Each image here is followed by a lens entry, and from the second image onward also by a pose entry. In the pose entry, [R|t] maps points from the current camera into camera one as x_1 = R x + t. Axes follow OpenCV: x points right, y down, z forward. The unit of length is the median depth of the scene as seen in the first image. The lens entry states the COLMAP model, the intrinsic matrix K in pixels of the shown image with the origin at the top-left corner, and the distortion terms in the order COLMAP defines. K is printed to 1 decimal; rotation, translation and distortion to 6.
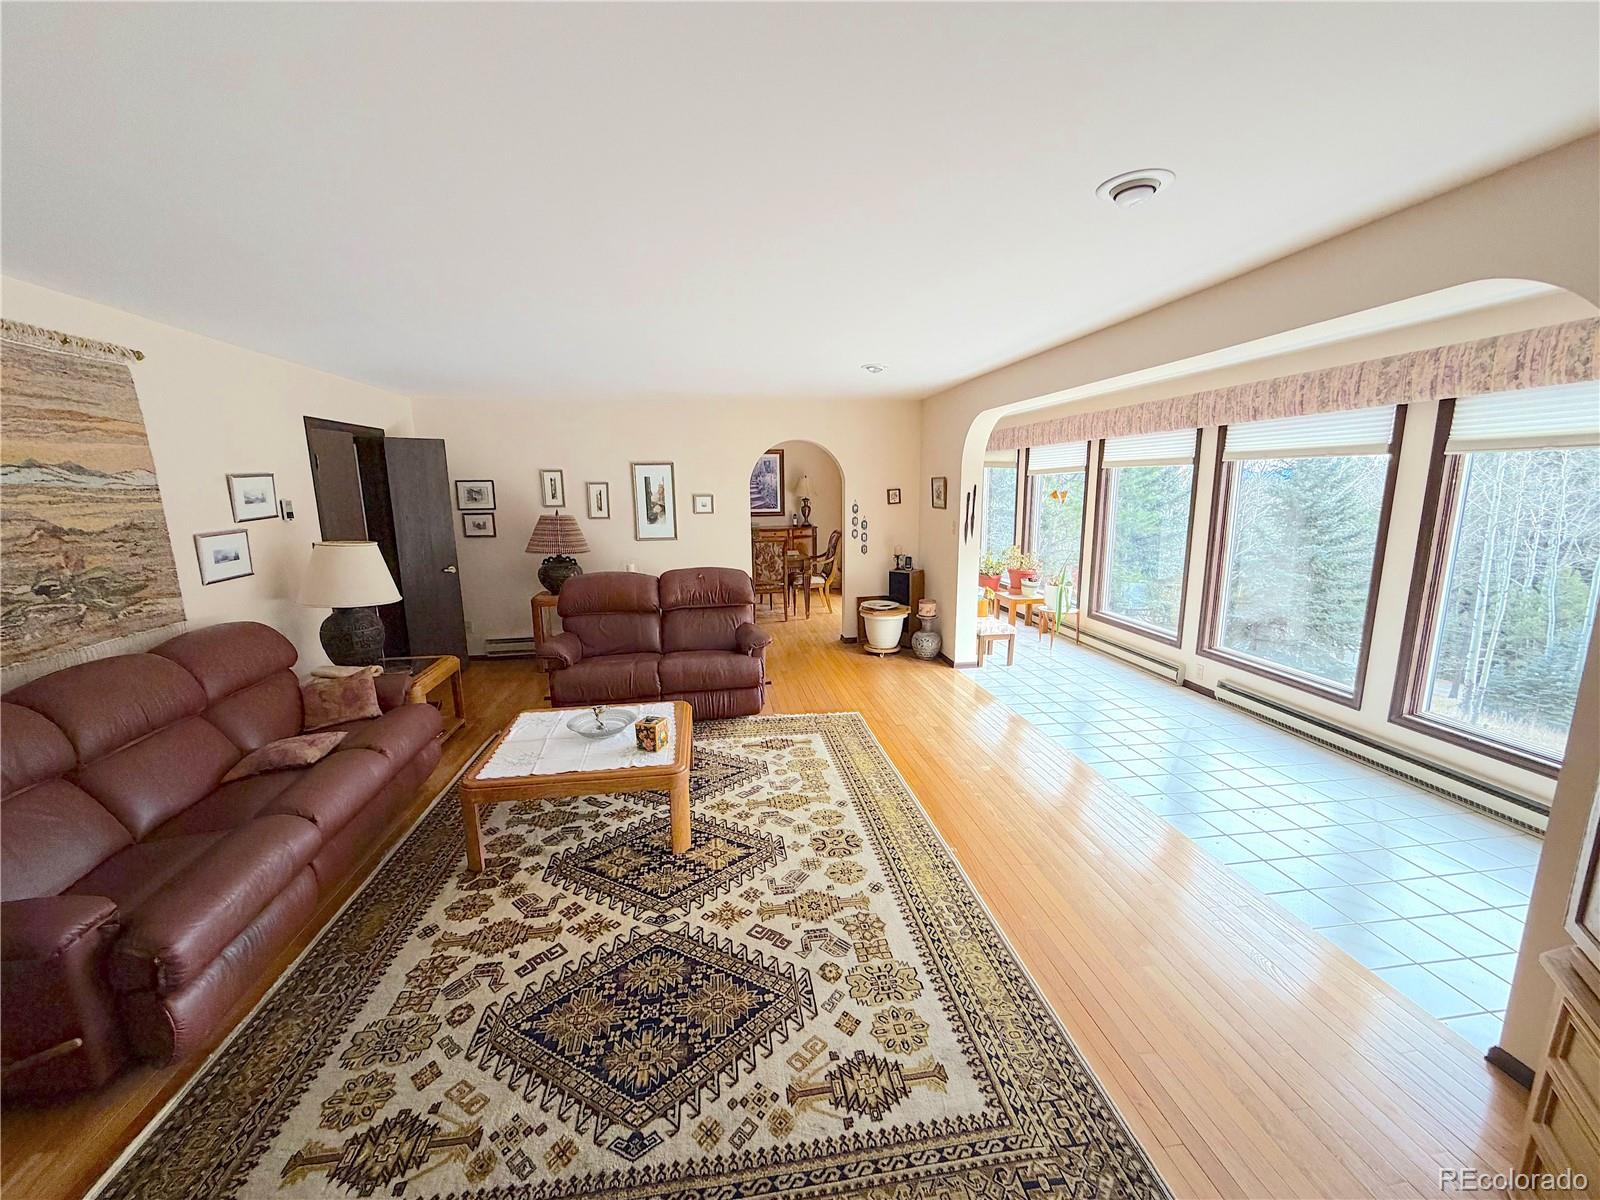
lens RADIAL K [[635.2, 0, 798.2], [0, 635.2, 601.3], [0, 0, 1]] dist [-0.000376, 0.000156]
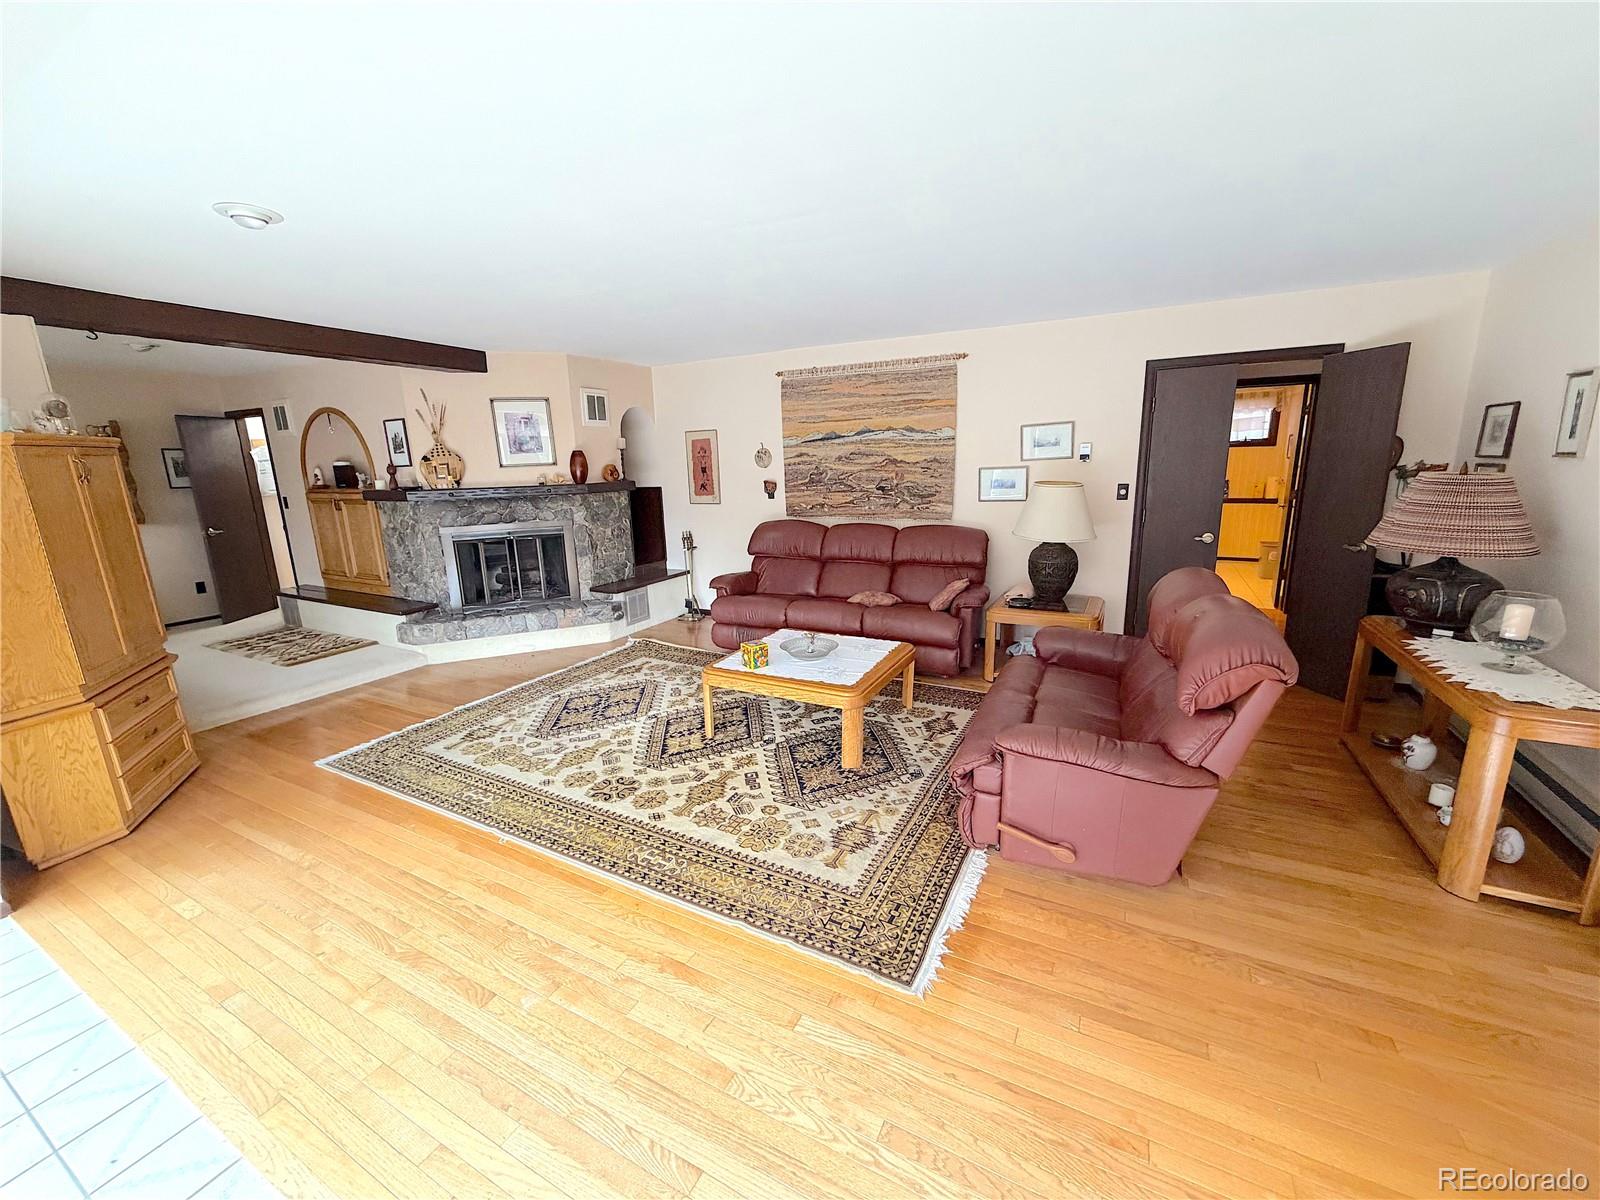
lens RADIAL K [[635.2, 0, 794.0], [0, 635.2, 600.6], [0, 0, 1]] dist [-0.000376, 0.000156]
pose [[-0.592734, 0.203728, -0.779205, 0.630234], [-0.112309, 0.937118, 0.330448, -0.284882], [0.797529, 0.283380, -0.532582, 1.694958]]
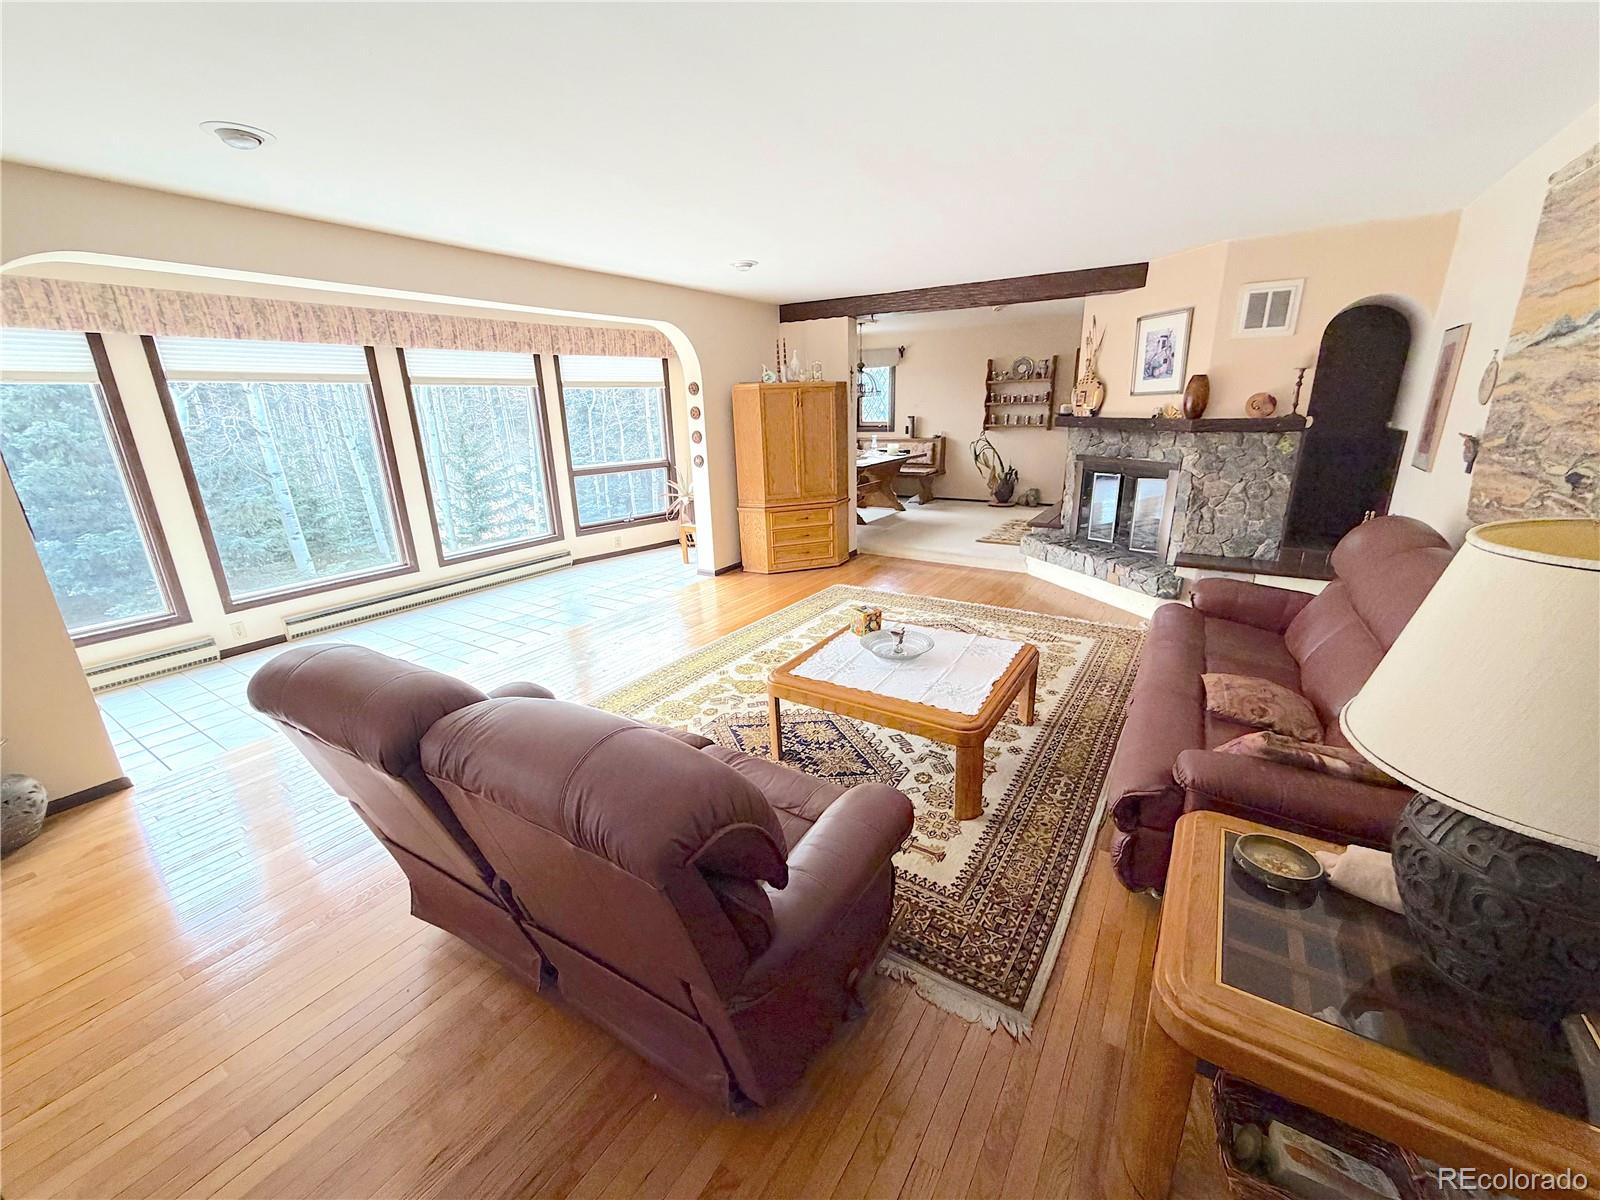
lens RADIAL K [[635.2, 0, 797.6], [0, 635.2, 600.2], [0, 0, 1]] dist [-0.000376, 0.000156]
pose [[-0.750355, -0.165853, 0.639891, -0.839234], [0.153994, 0.897522, 0.413206, -0.286266], [-0.642848, 0.408590, -0.647920, 1.795274]]
